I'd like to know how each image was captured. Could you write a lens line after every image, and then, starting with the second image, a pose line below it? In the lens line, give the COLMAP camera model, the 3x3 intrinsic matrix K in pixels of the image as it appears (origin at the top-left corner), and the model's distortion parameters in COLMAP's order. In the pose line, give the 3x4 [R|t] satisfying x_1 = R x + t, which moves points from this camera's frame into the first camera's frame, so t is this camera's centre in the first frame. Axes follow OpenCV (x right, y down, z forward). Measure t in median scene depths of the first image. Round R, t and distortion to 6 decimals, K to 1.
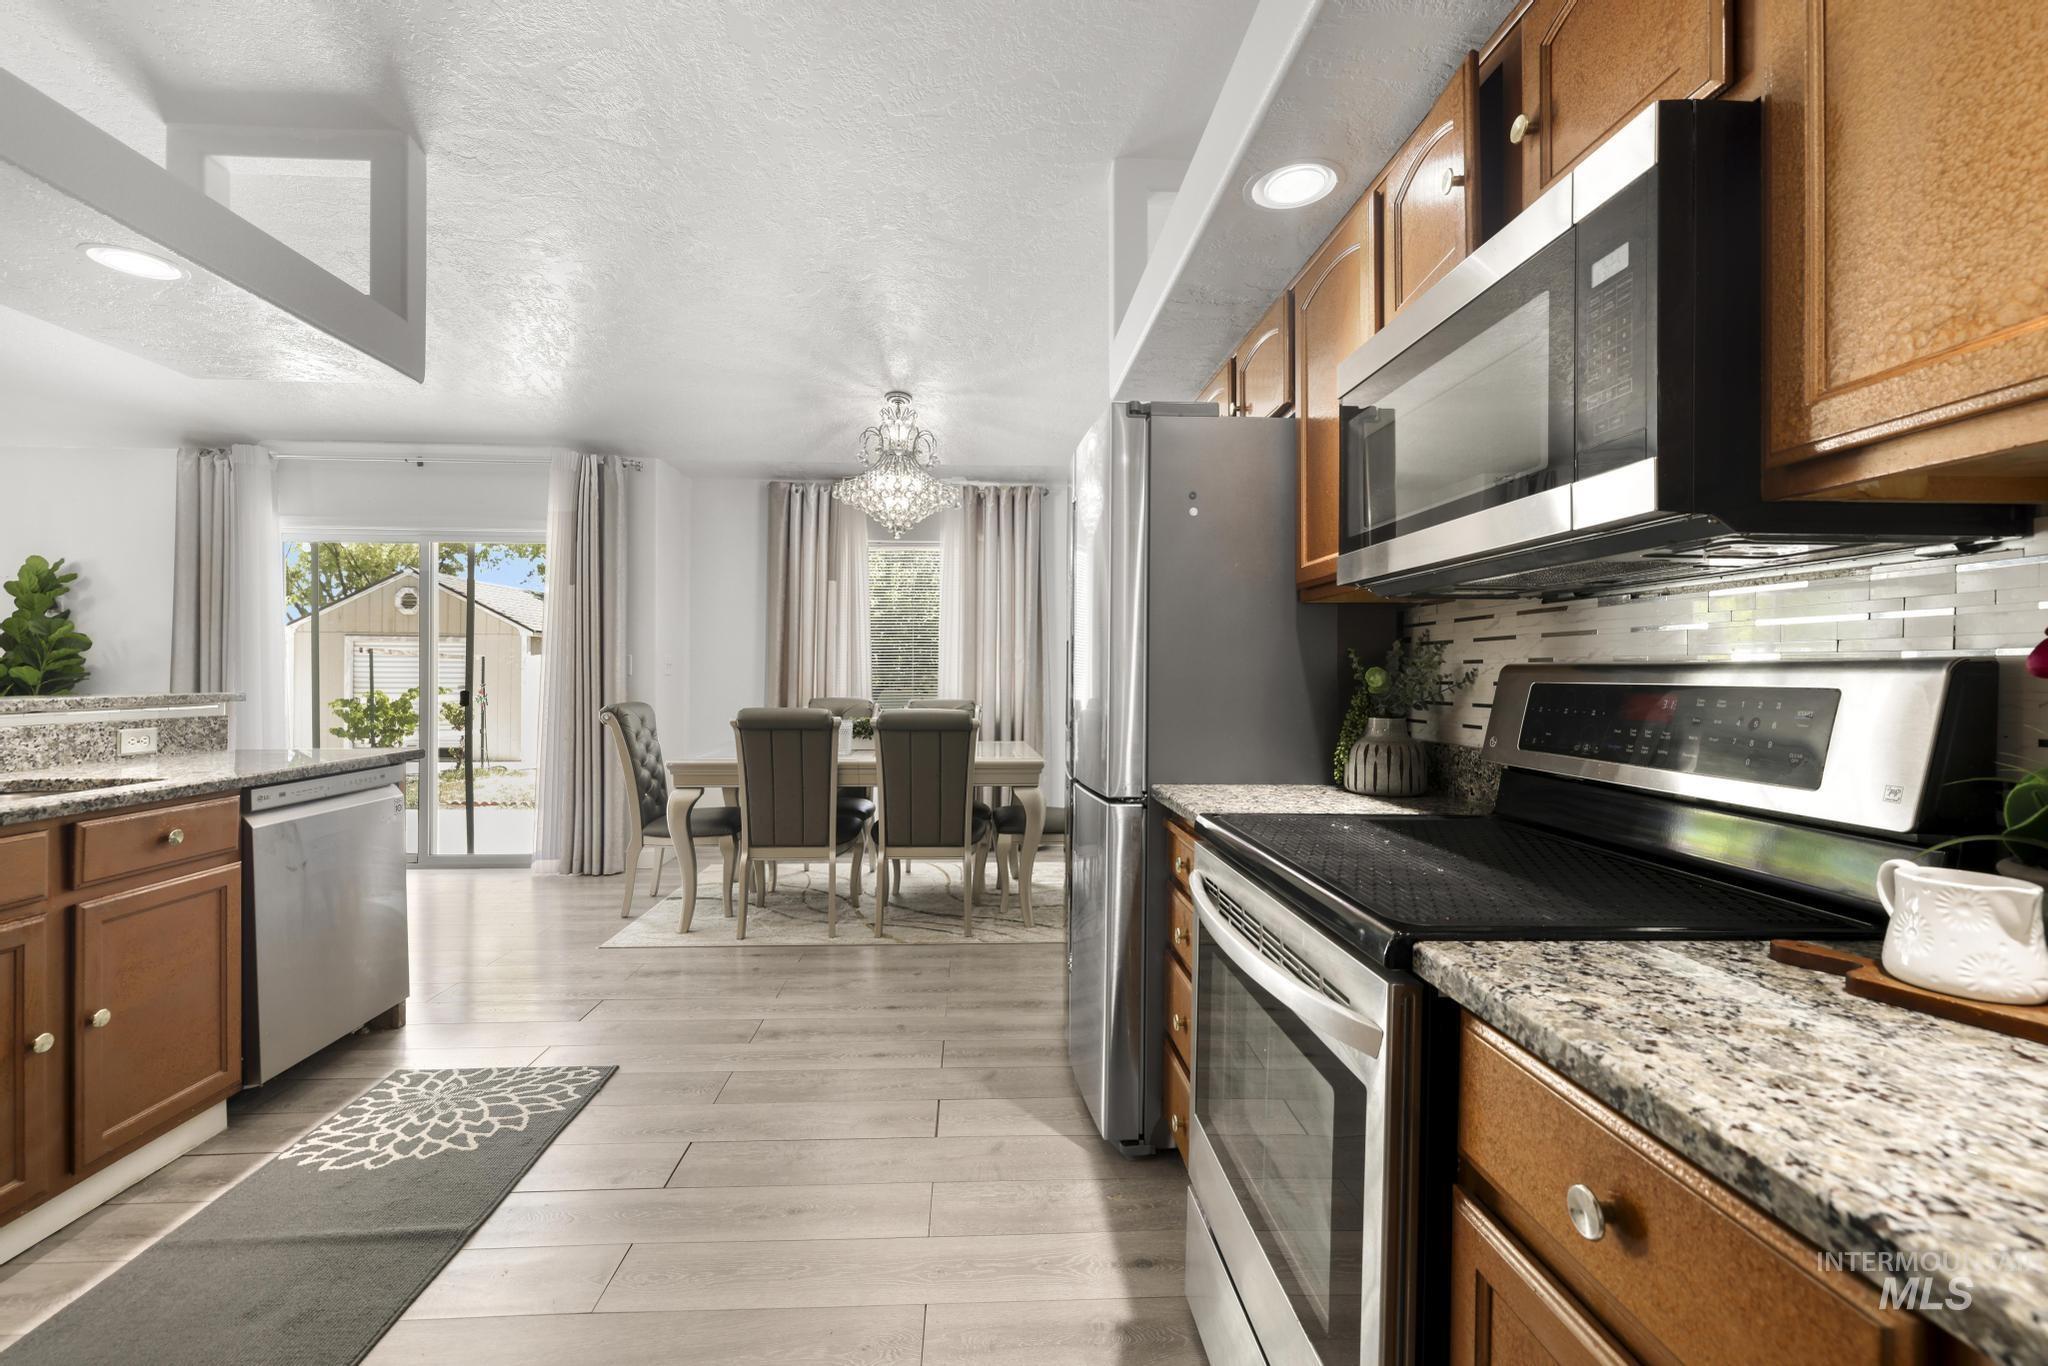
lens RADIAL K [[870.7, 0, 1021.2], [0, 870.7, 675.3], [0, 0, 1]] dist [0.001449, 0.000311]
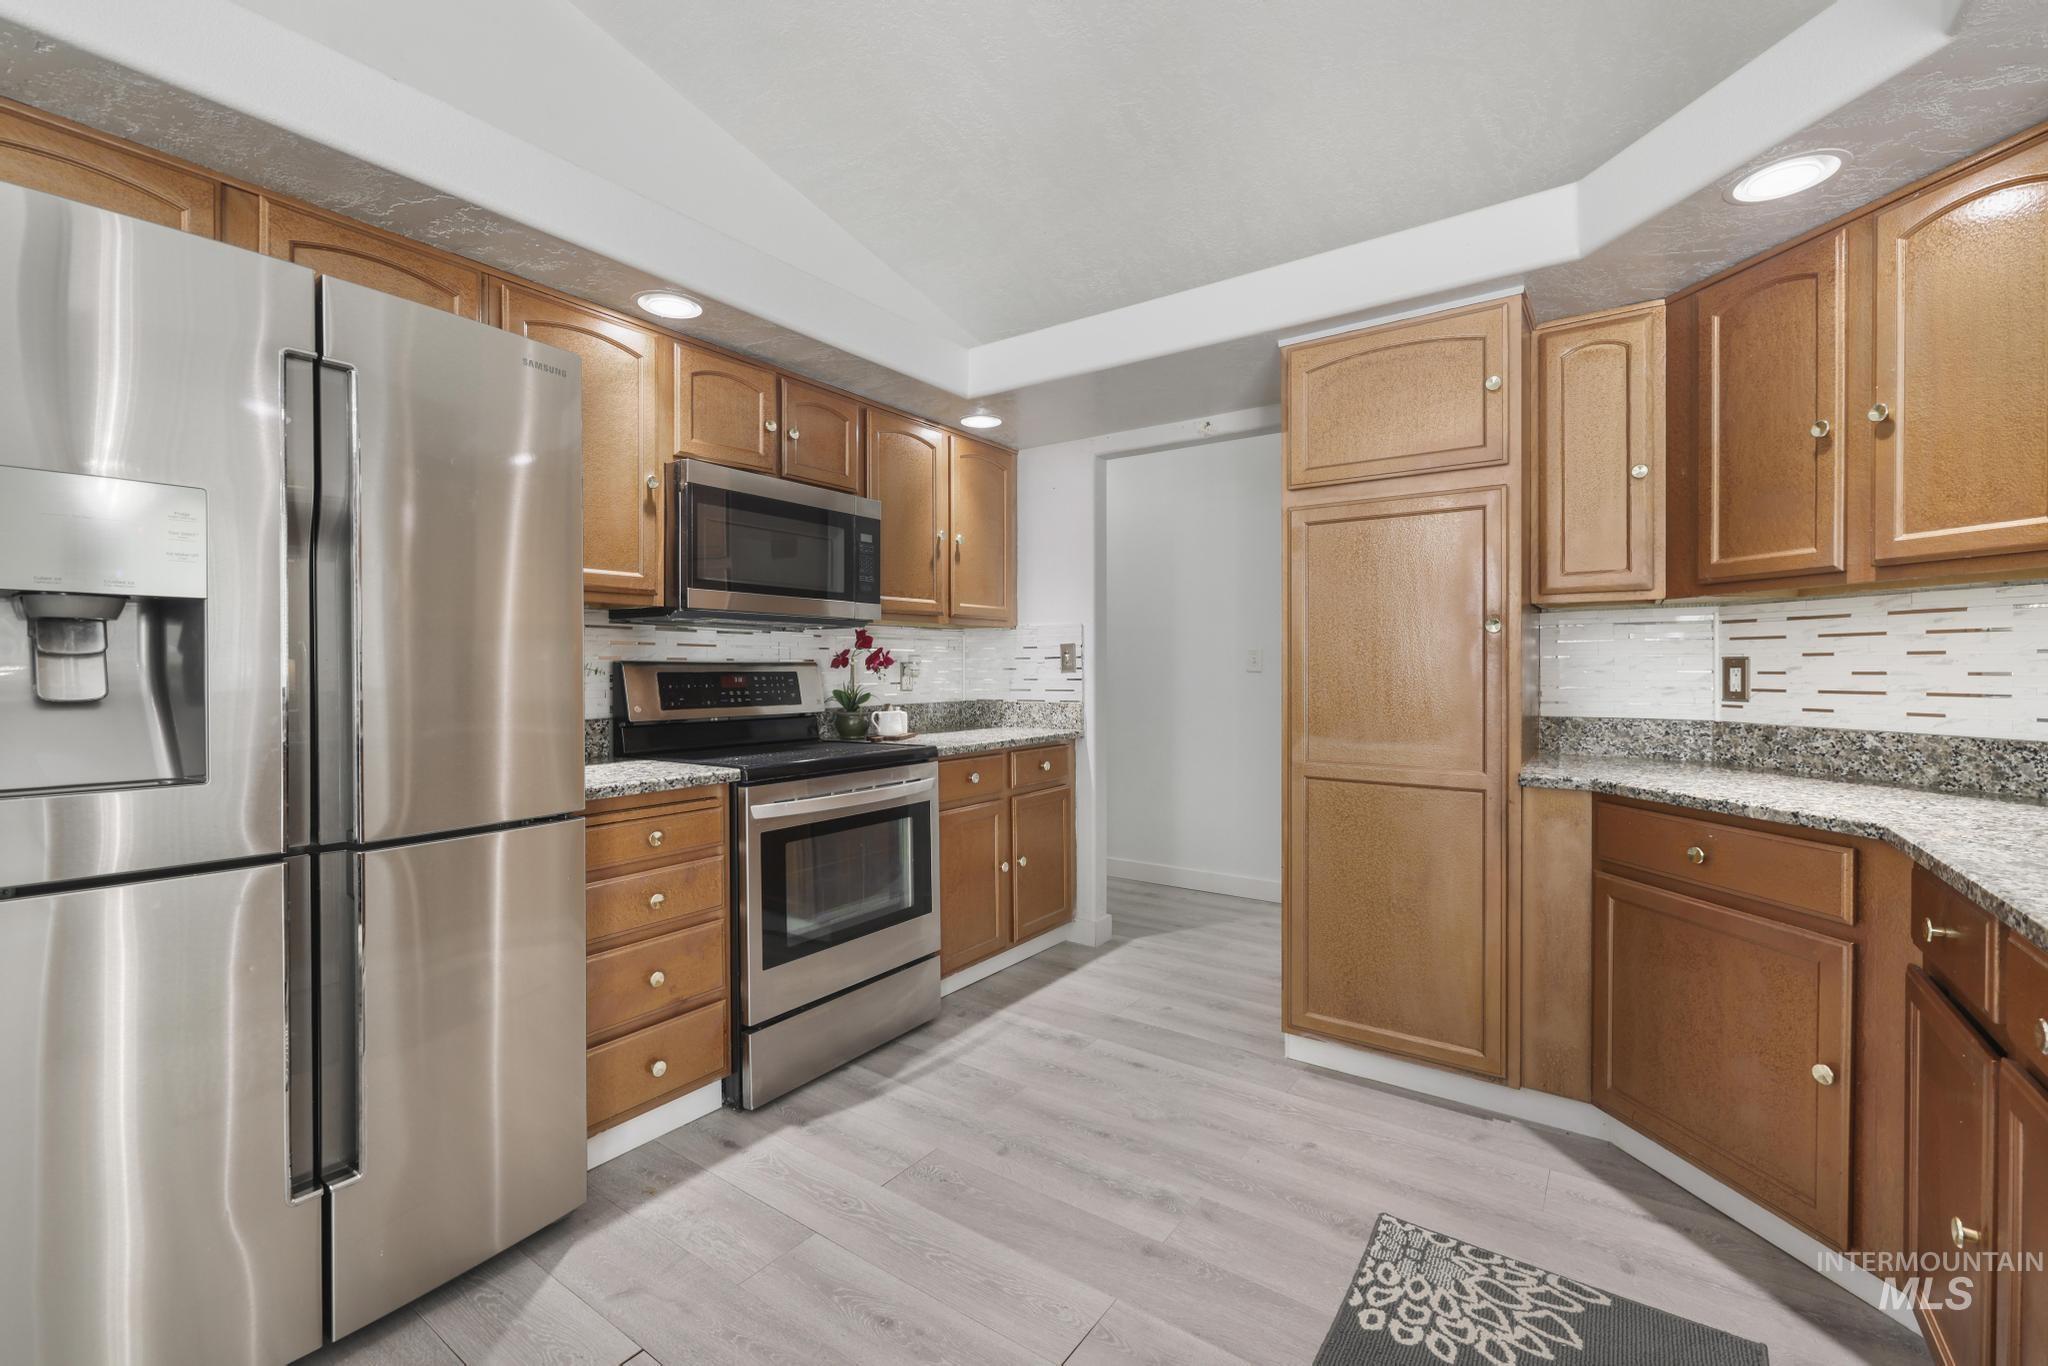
lens RADIAL K [[870.7, 0, 1021.2], [0, 870.7, 675.3], [0, 0, 1]] dist [0.001449, 0.000311]
pose [[-0.782348, -0.007867, 0.622792, -0.699977], [-0.001150, 0.999937, 0.011186, -0.002478], [-0.622840, 0.008036, -0.782308, 1.259990]]
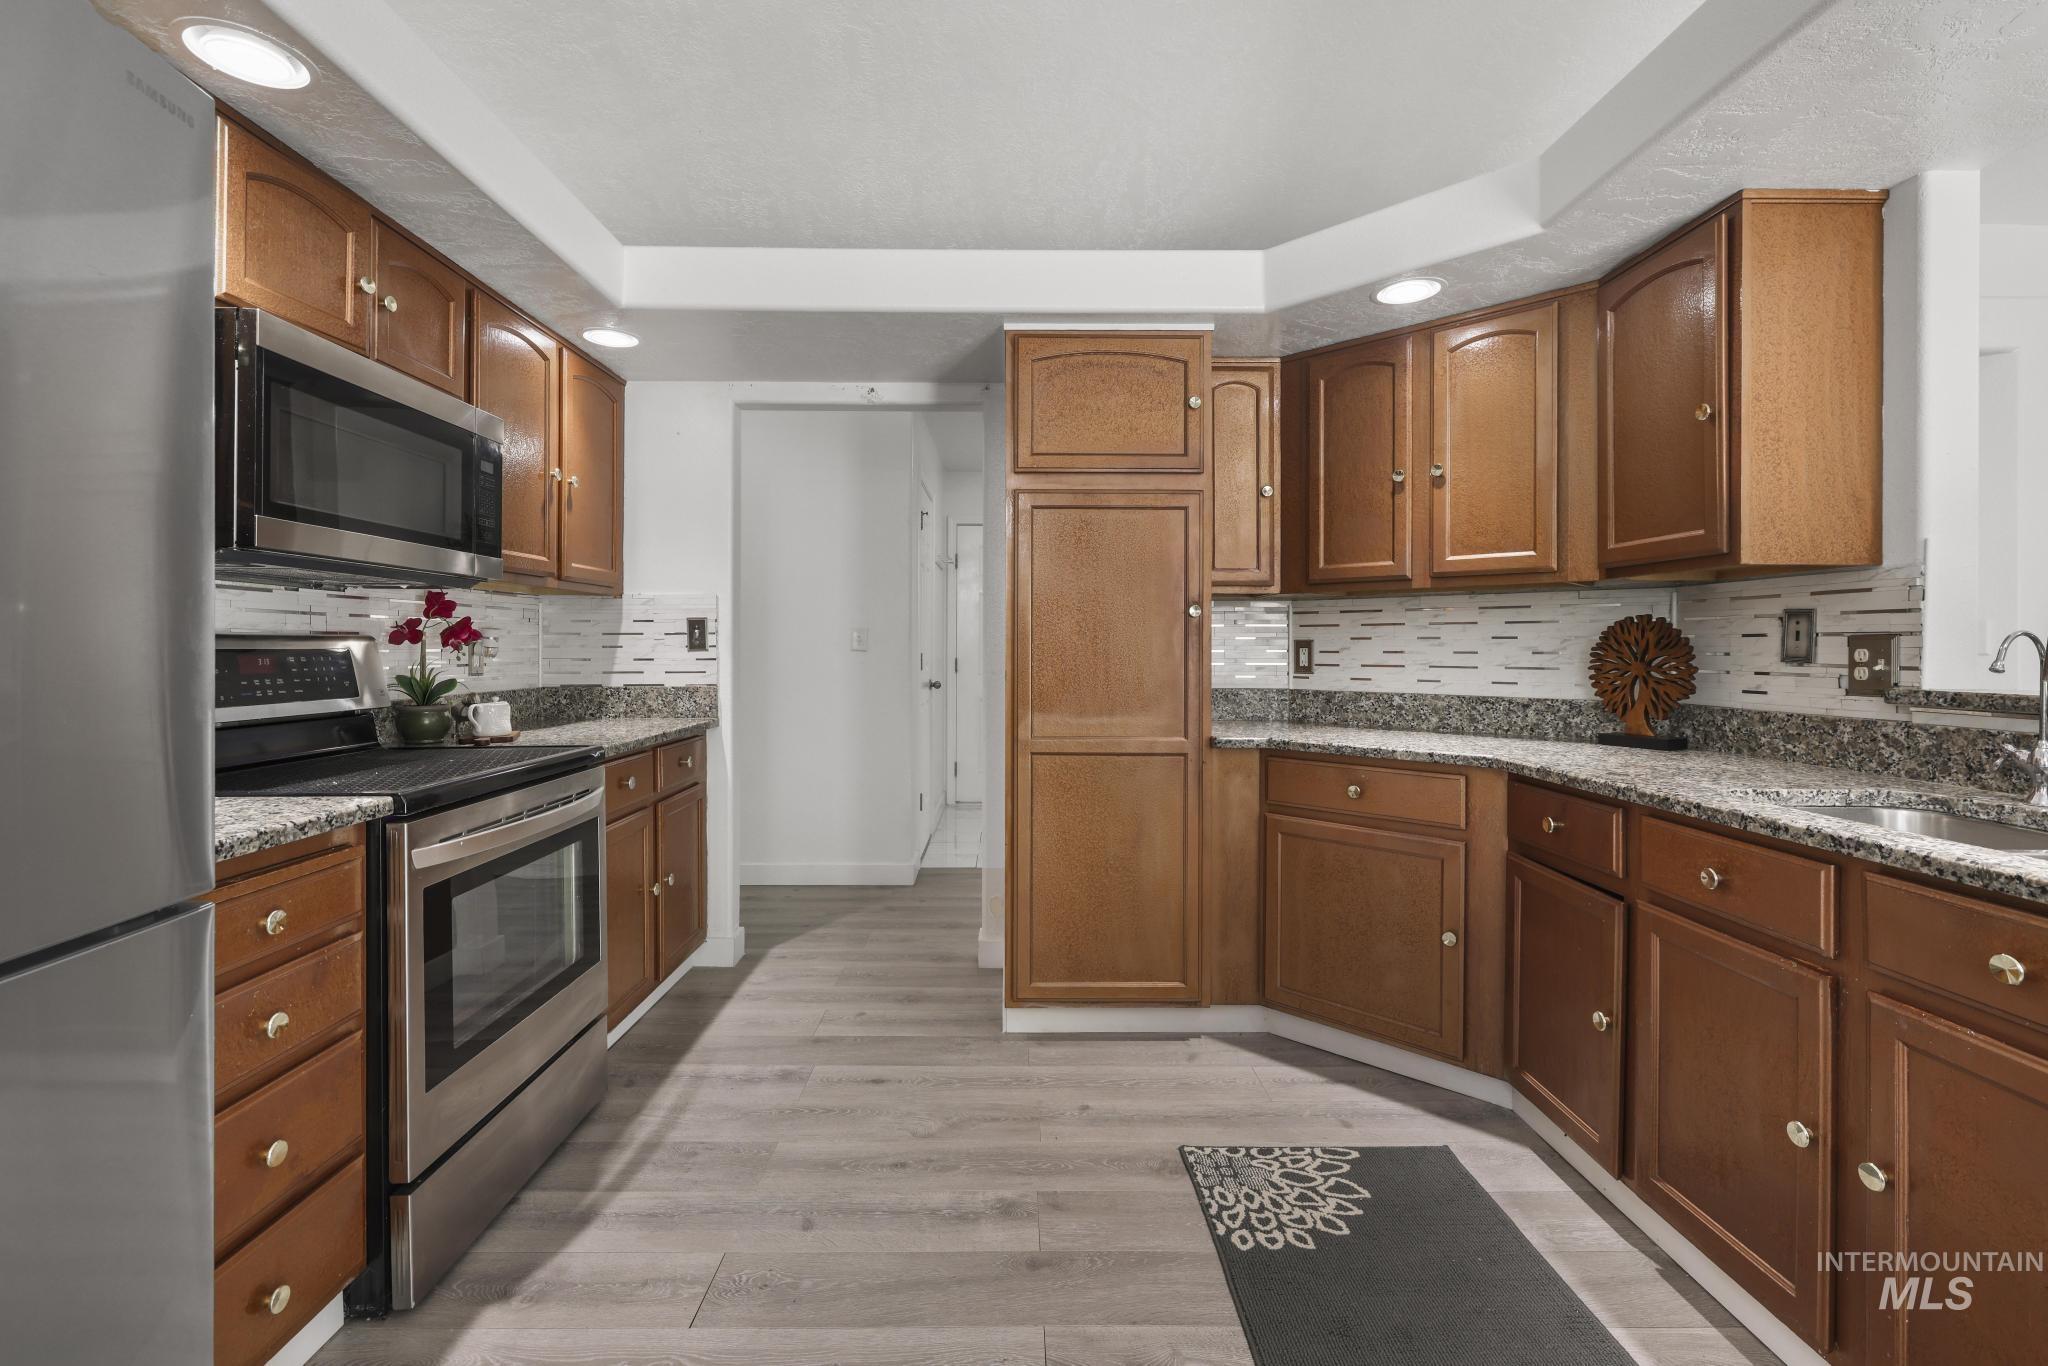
lens RADIAL K [[895.2, 0, 1019.0], [0, 895.2, 646.4], [0, 0, 1]] dist [0.000027, -0.000014]
pose [[-0.999039, -0.006464, 0.043345, -0.340794], [-0.006481, 0.999979, -0.000260, -0.000083], [-0.043343, -0.000541, -0.999060, 1.334997]]
